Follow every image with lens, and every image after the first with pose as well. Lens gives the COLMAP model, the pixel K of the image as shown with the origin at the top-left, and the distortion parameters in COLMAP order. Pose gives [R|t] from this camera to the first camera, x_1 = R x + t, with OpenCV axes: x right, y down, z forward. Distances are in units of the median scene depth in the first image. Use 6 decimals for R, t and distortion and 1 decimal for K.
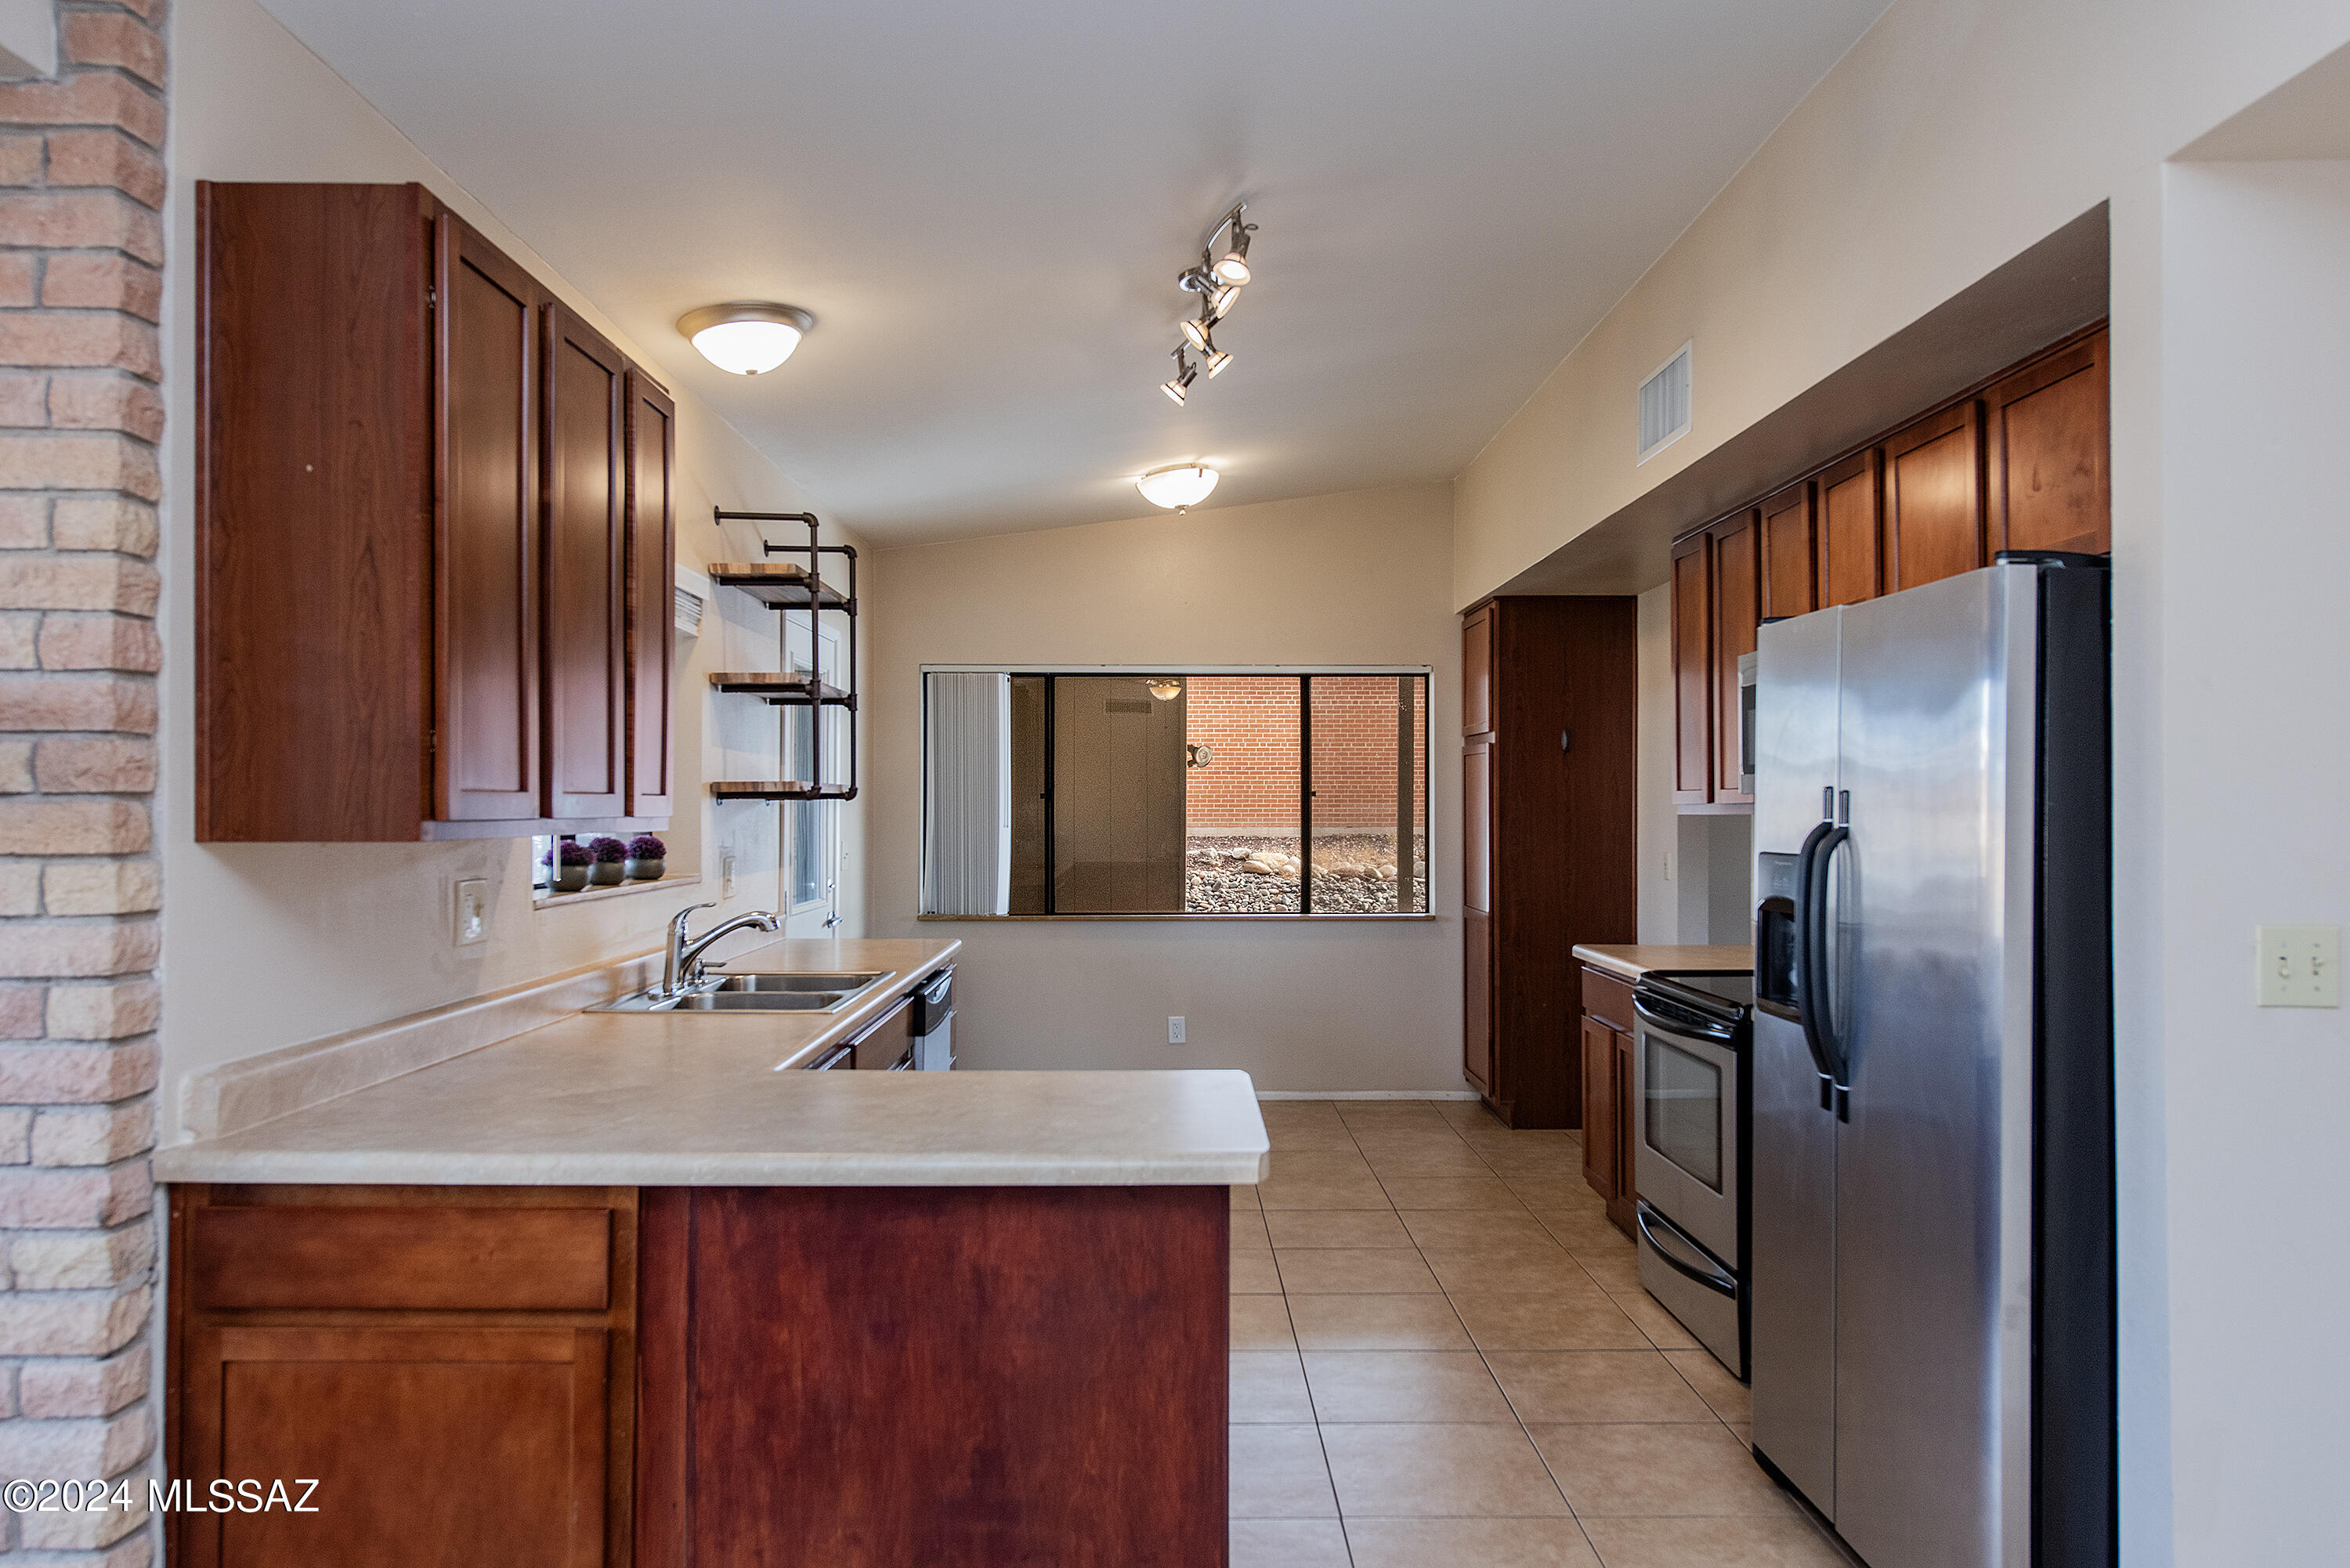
lens RADIAL K [[1591.4, 0, 1232.6], [0, 1591.4, 796.6], [0, 0, 1]] dist [0.021835, -0.011042]
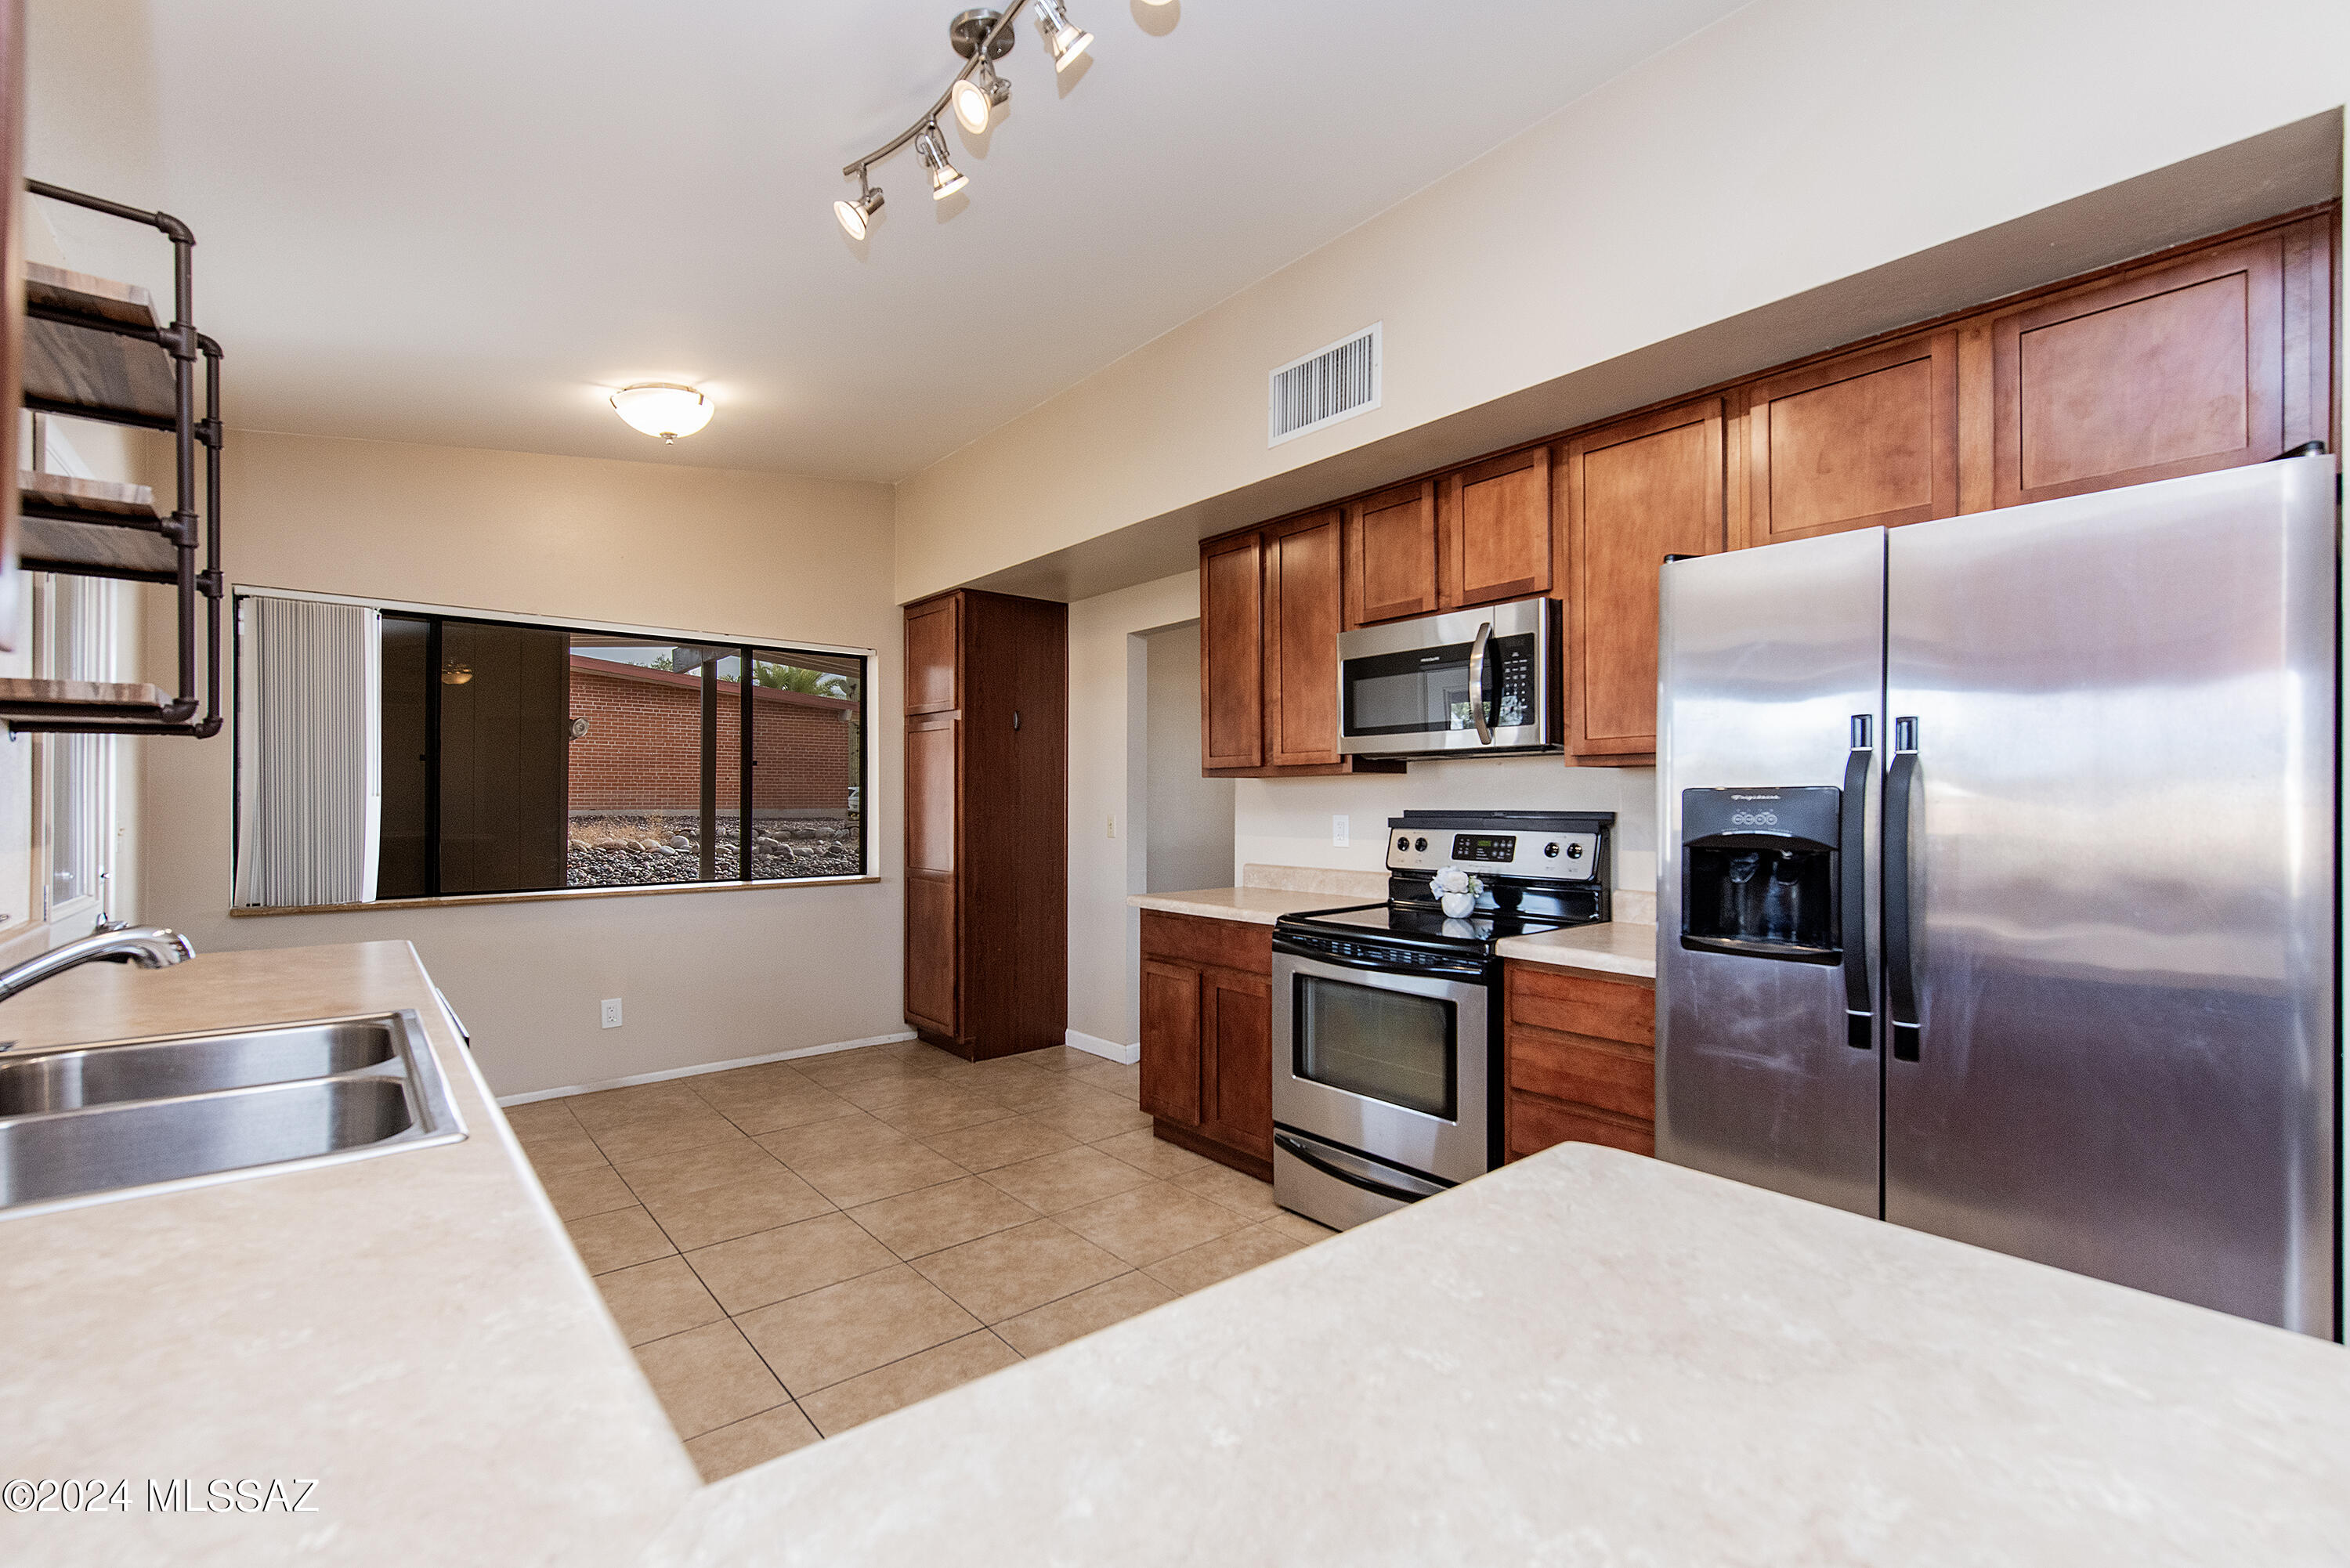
lens RADIAL K [[1014.8, 0, 1213.9], [0, 1014.8, 800.3], [0, 0, 1]] dist [0.007109, -0.001136]
pose [[0.783112, -0.002820, 0.621874, -0.415902], [-0.002084, 0.999972, 0.007158, 0.054068], [-0.621877, -0.006901, 0.783085, 0.996788]]
